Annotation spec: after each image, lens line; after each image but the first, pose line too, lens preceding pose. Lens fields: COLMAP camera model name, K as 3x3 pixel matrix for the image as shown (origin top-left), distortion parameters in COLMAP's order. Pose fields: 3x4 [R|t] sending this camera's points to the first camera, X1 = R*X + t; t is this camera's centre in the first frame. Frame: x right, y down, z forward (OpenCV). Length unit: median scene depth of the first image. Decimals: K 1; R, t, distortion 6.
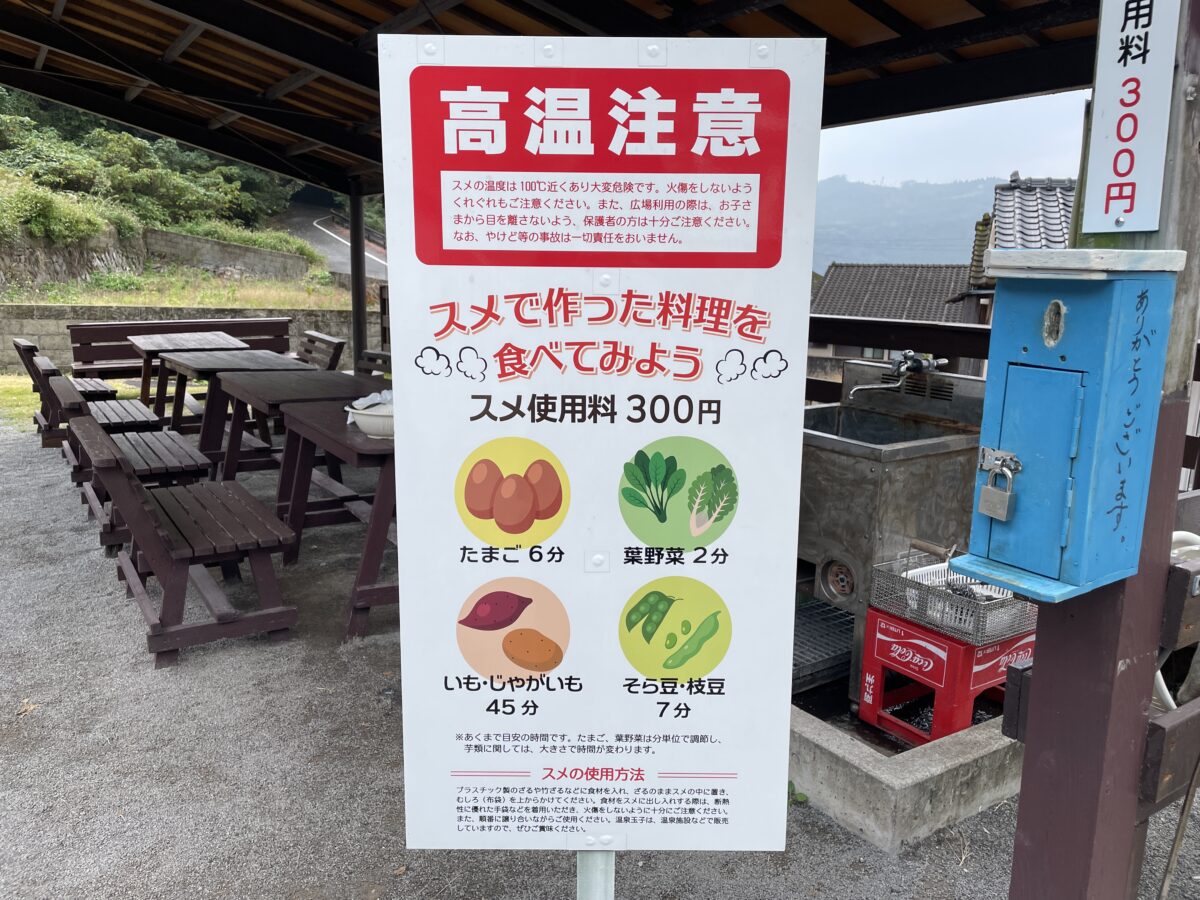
lens RADIAL K [[922.0, 0, 599.5], [0, 922.0, 442.6], [0, 0, 1]] dist [0.052664, -0.005118]
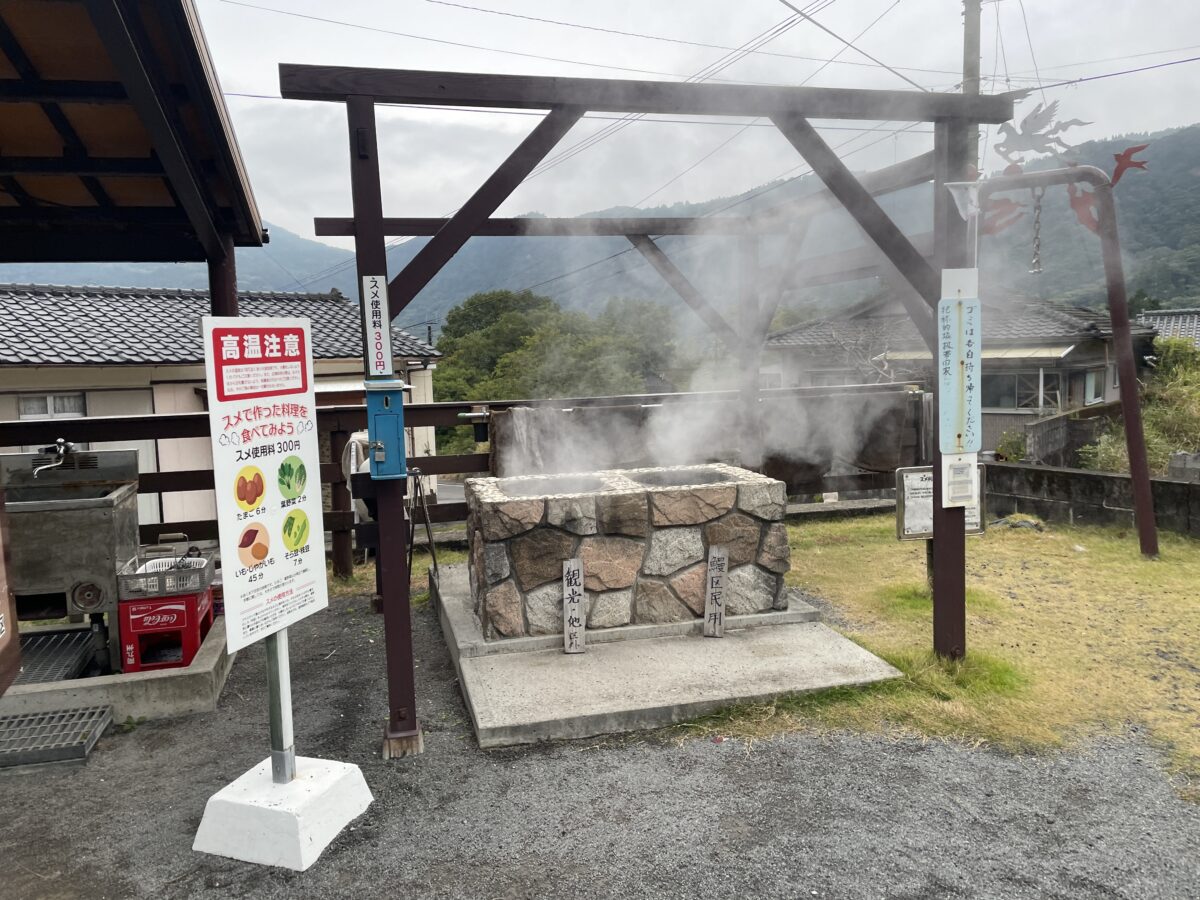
lens RADIAL K [[922.0, 0, 601.0], [0, 922.0, 448.3], [0, 0, 1]] dist [0.052664, -0.005118]
pose [[0.321770, -0.136956, 0.936860, -2.228243], [0.212991, 0.974592, 0.069320, -0.023528], [-0.922550, 0.177237, 0.342765, -0.799586]]
